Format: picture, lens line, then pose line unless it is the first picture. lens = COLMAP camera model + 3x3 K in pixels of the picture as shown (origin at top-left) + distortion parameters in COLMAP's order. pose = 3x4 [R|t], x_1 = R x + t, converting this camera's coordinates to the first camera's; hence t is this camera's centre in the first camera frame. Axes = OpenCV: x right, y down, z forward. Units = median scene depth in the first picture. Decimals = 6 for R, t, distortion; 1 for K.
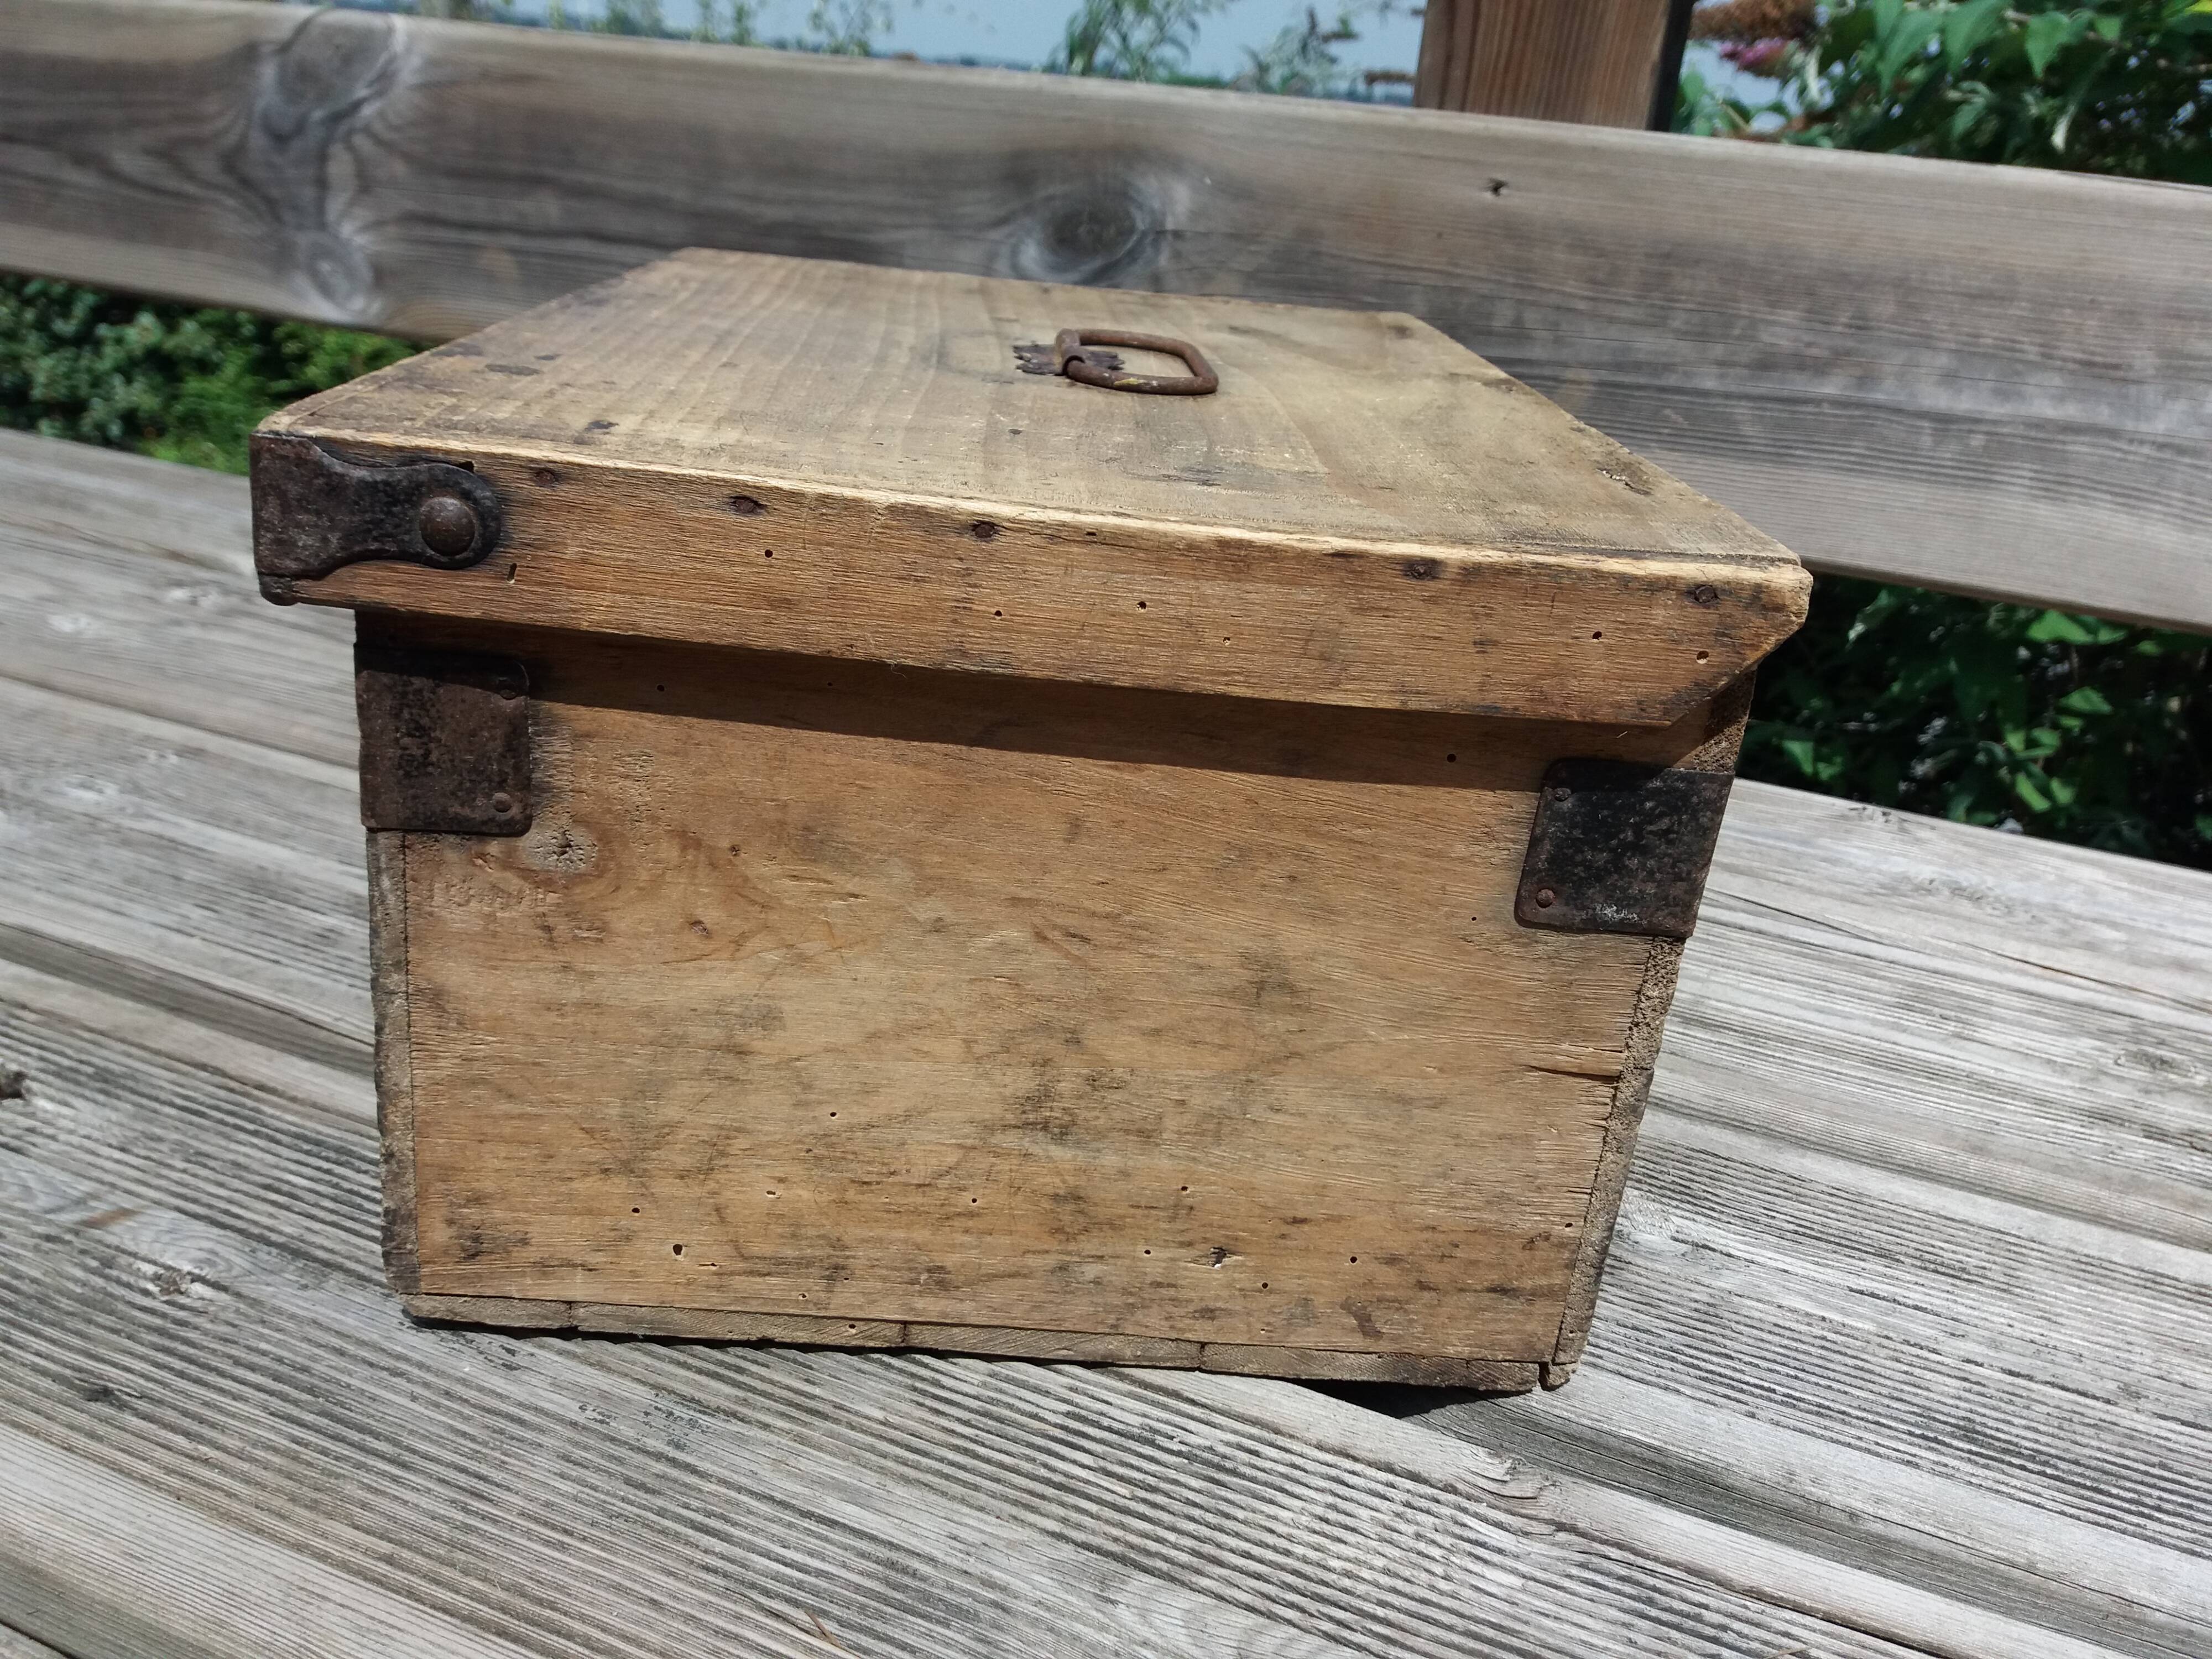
lens RADIAL K [[1827.1, 0, 1096.4], [0, 1827.1, 862.1], [0, 0, 1]] dist [-0.010494, -0.001301]
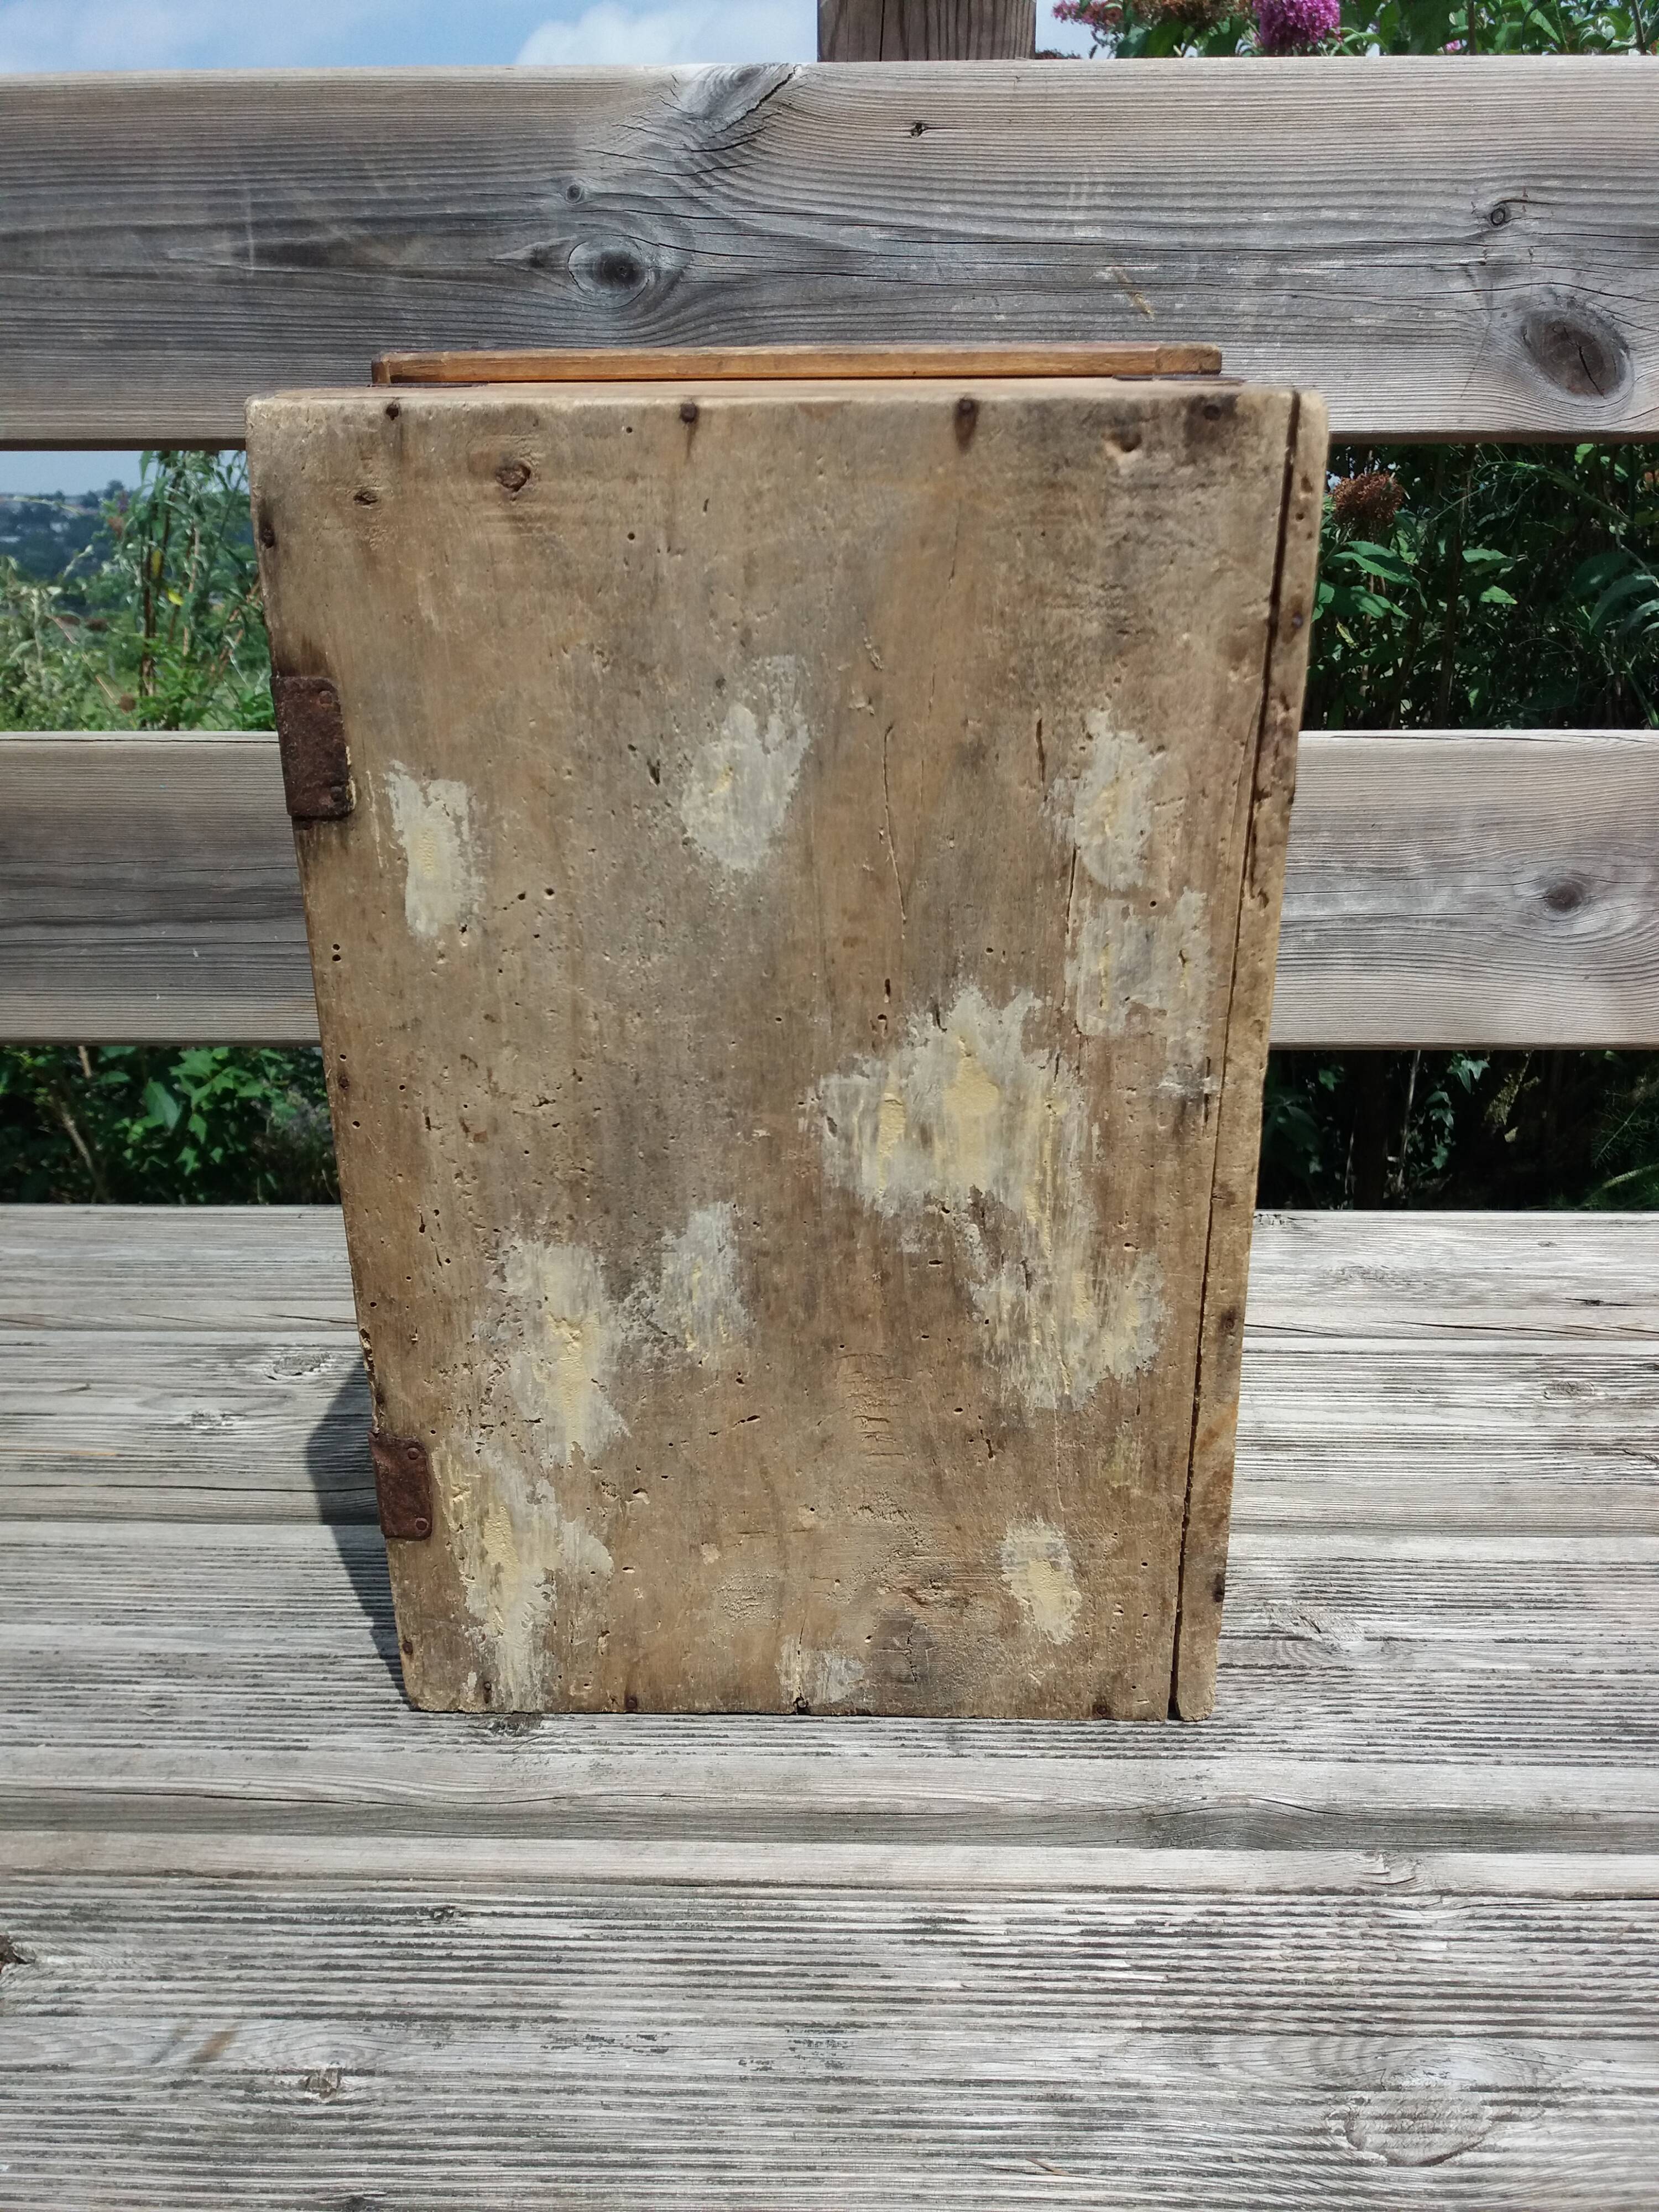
lens RADIAL K [[1827.1, 0, 829.5], [0, 1827.1, 1106.0], [0, 0, 1]] dist [-0.010494, -0.001301]
pose [[0.930271, -0.197855, 0.308950, -0.431028], [0.217212, 0.975688, -0.029199, -0.246970], [-0.295661, 0.094271, 0.950630, -0.204065]]
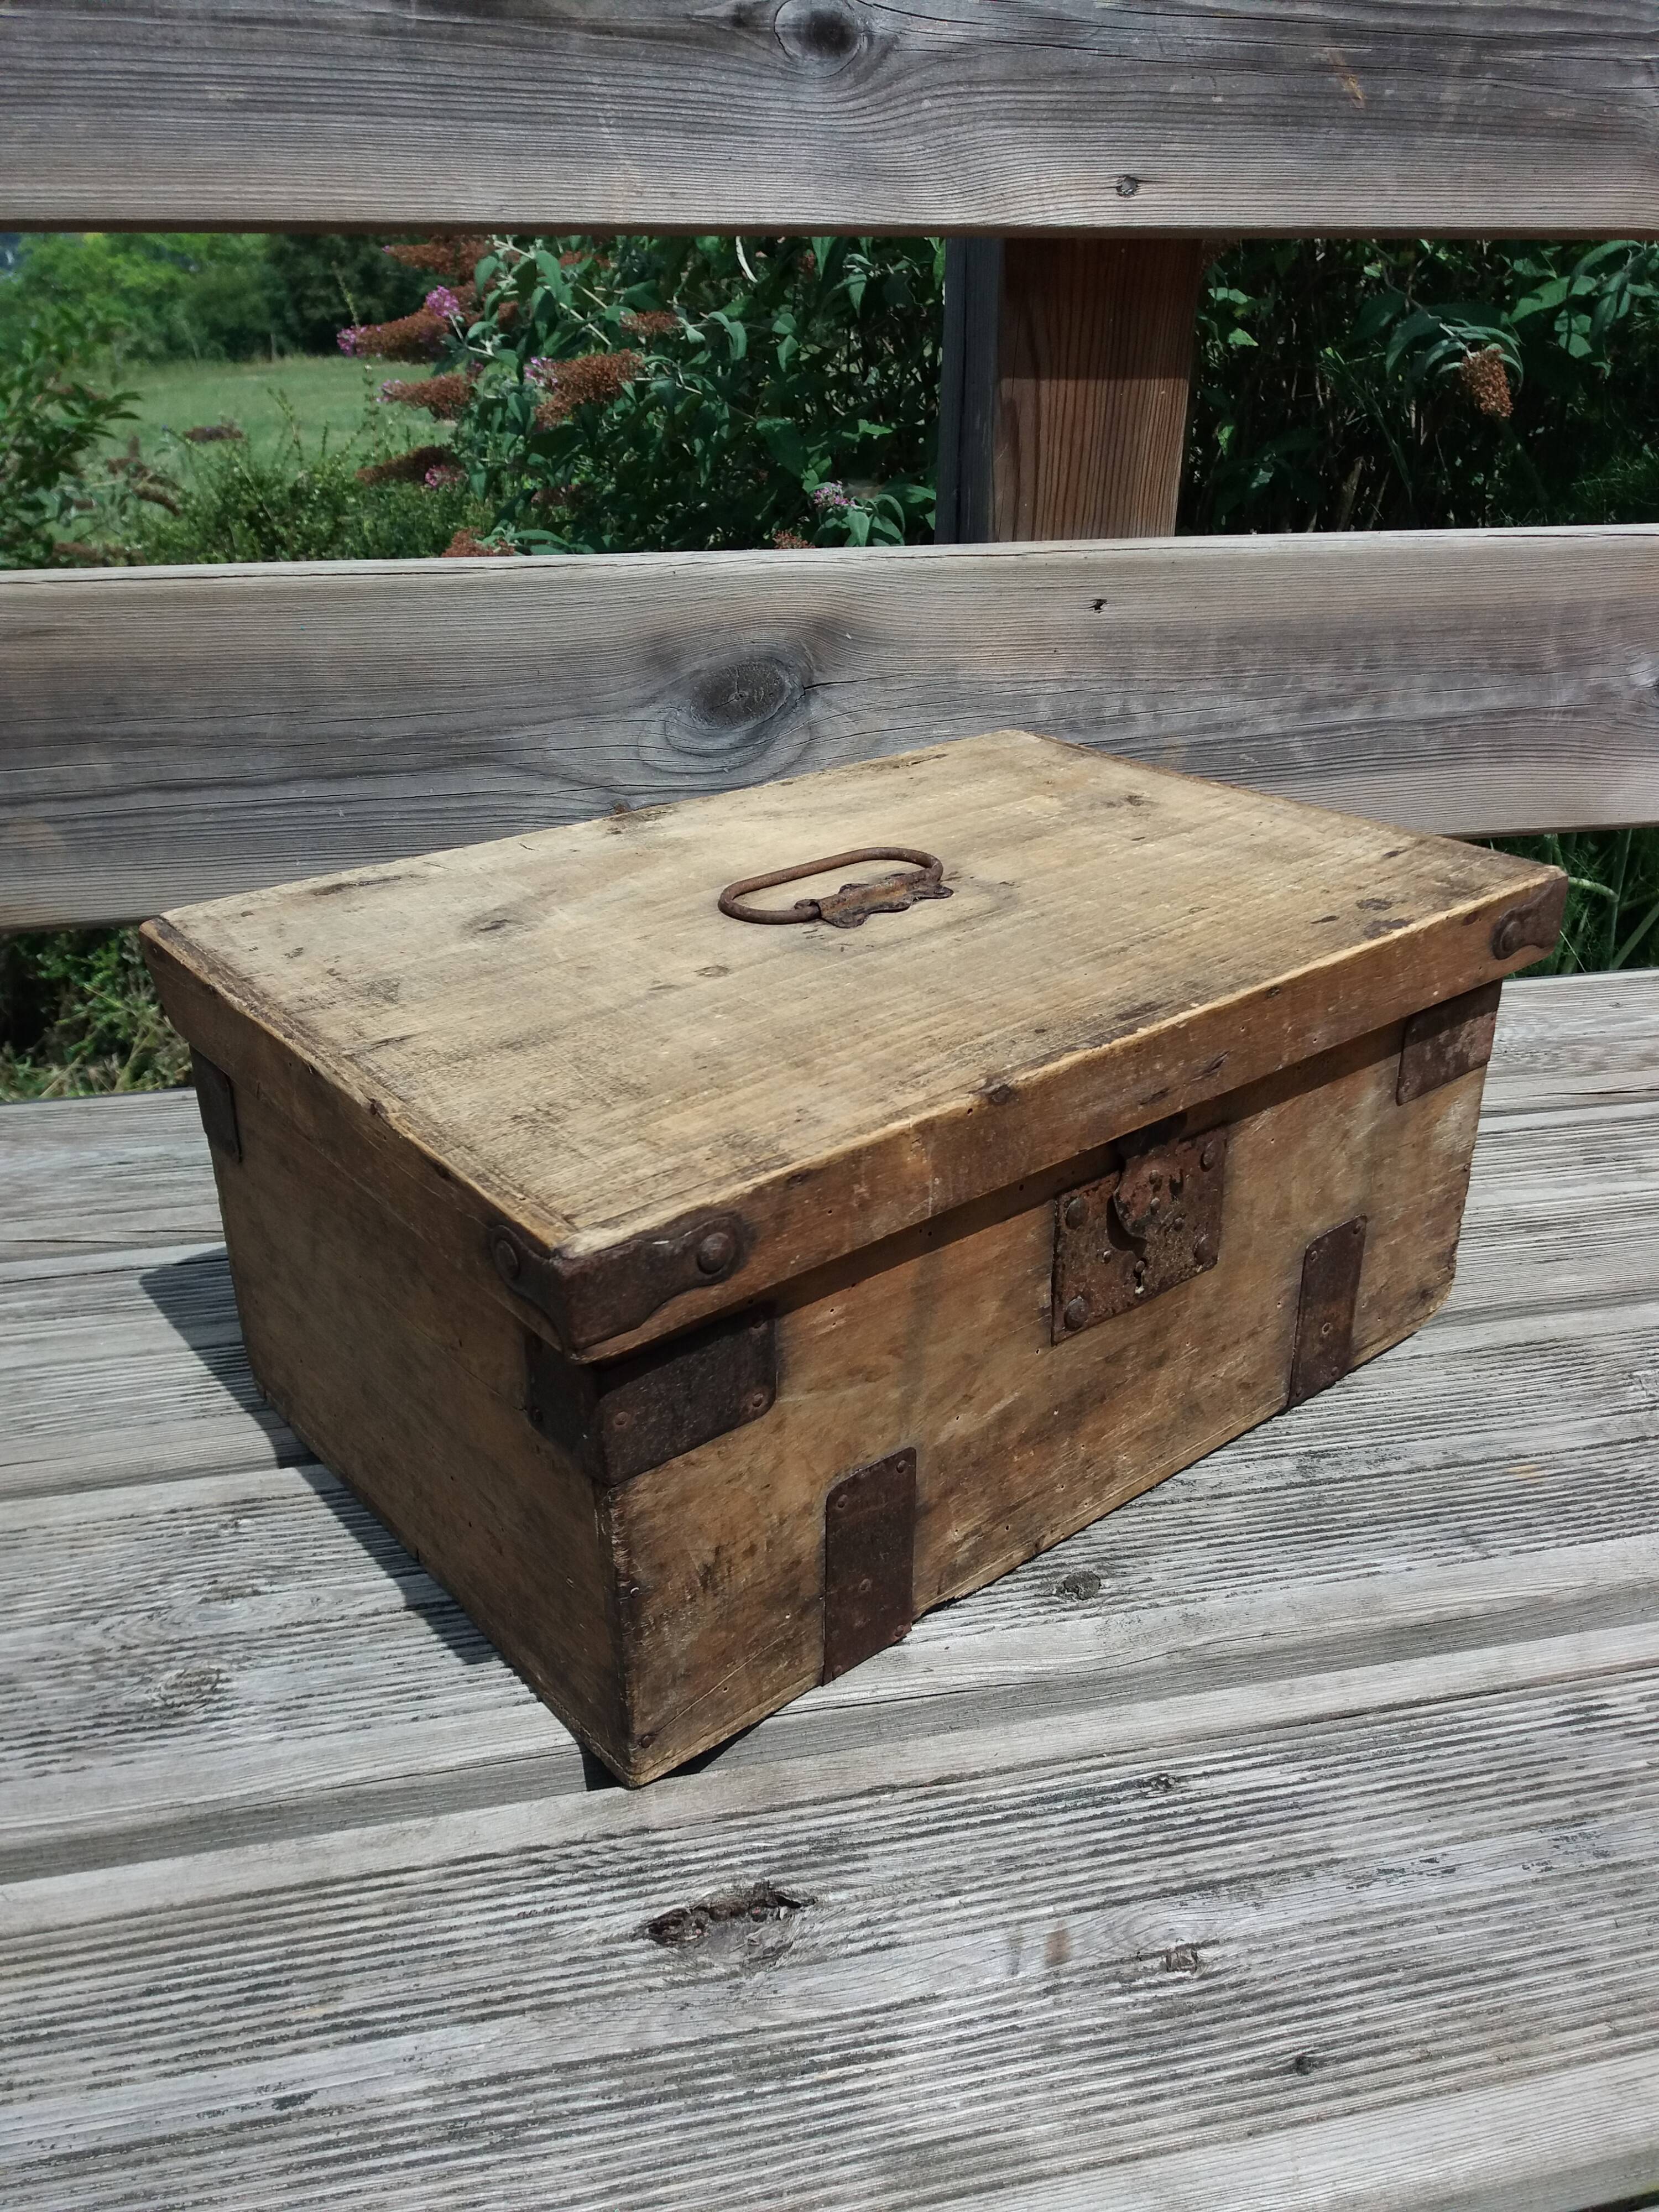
lens RADIAL K [[1835.7, 0, 811.4], [0, 1835.7, 1105.9], [0, 0, 1]] dist [0.005880, -0.025751]
pose [[0.820997, -0.321863, 0.471559, -1.048325], [0.279829, 0.946785, 0.159039, -0.525850], [-0.497654, 0.001385, 0.867374, 0.094699]]
